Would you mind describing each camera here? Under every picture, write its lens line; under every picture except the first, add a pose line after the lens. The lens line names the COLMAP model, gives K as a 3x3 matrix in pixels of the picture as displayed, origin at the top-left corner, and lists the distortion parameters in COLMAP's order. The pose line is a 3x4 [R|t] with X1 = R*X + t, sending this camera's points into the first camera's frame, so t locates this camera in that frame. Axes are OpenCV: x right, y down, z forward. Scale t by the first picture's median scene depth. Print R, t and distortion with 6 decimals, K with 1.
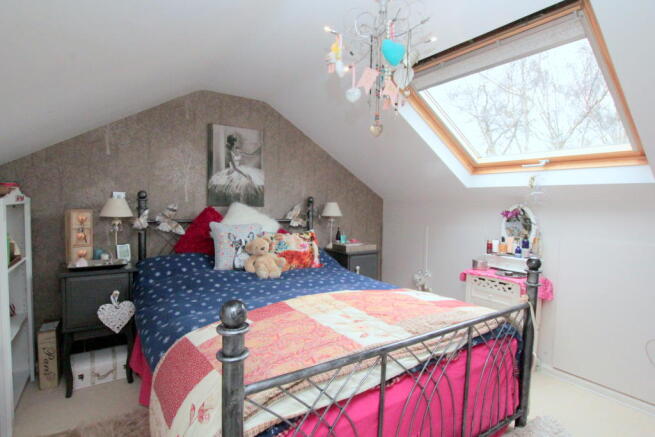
lens RADIAL K [[320.3, 0, 327.7], [0, 320.3, 209.9], [0, 0, 1]] dist [-0.001619, -0.000199]
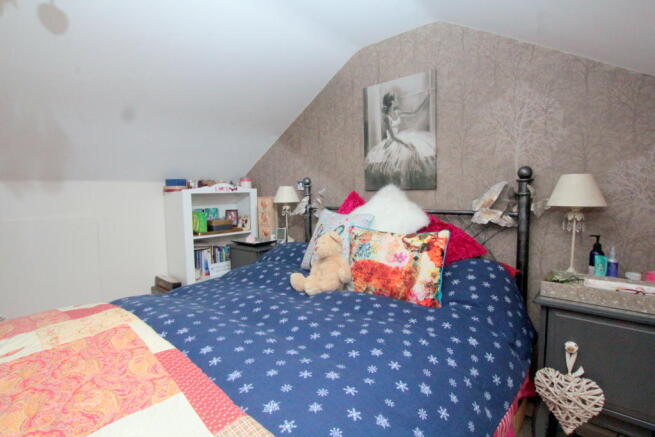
lens RADIAL K [[320.3, 0, 327.7], [0, 320.3, 209.9], [0, 0, 1]] dist [-0.001619, -0.000199]
pose [[0.303541, 0.025802, -0.952469, 0.363783], [0.001677, 0.999617, 0.027613, 0.013715], [0.952817, -0.009979, 0.303382, 0.639523]]
